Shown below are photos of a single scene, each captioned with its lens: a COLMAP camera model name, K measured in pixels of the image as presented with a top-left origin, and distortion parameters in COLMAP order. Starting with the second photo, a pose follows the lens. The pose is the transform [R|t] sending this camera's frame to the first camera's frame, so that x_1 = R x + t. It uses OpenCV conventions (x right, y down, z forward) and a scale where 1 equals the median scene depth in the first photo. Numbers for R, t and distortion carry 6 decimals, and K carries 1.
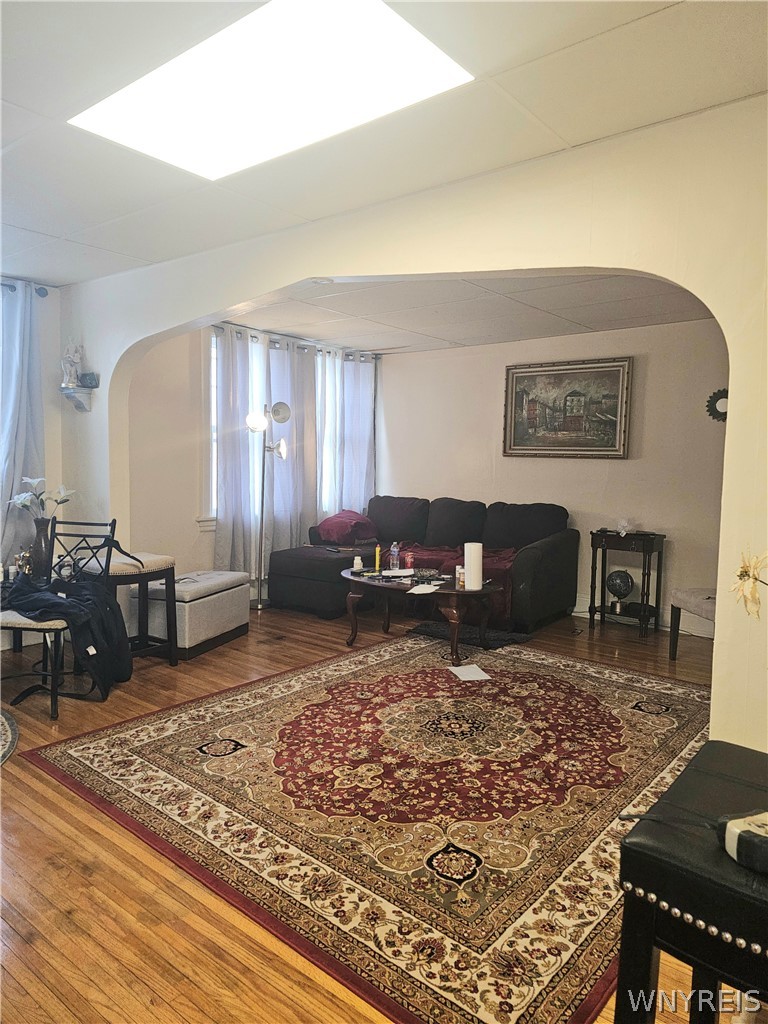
lens RADIAL K [[692.3, 0, 384.0], [0, 692.3, 512.2], [0, 0, 1]] dist [-0.000837, -0.004142]
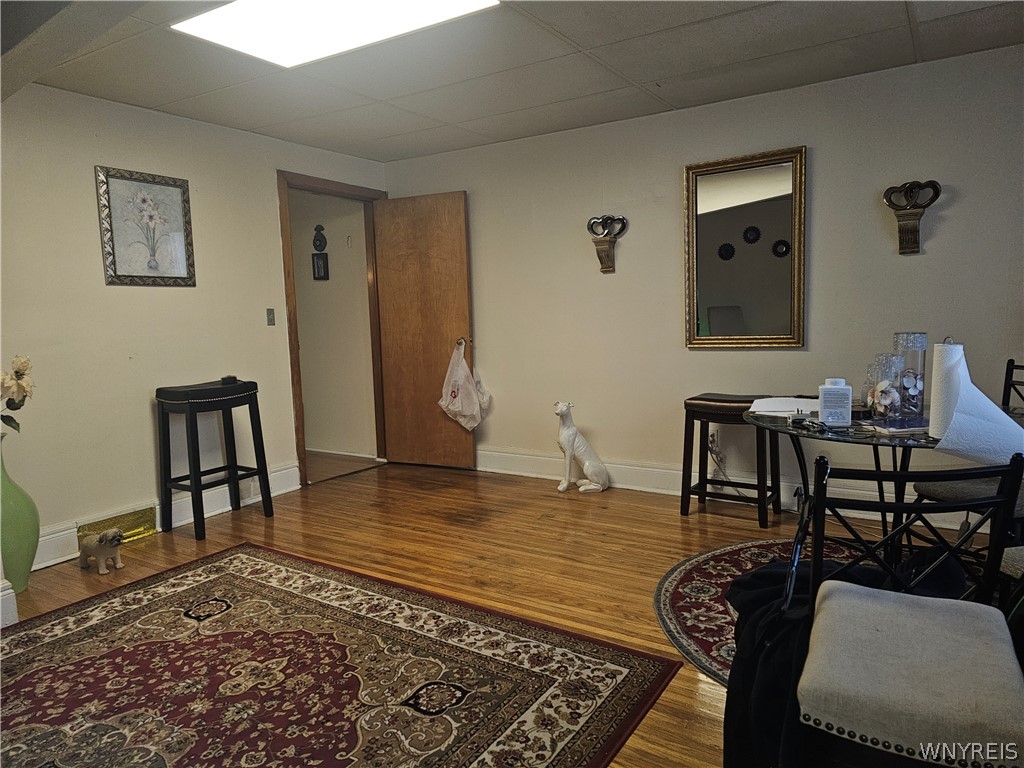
lens RADIAL K [[692.3, 0, 512.2], [0, 692.3, 383.1], [0, 0, 1]] dist [-0.000837, -0.004142]
pose [[-0.993417, 0.013993, -0.113699, -0.267799], [-0.008502, 0.980769, 0.194984, -0.137578], [0.114241, 0.194667, -0.974194, 1.866024]]
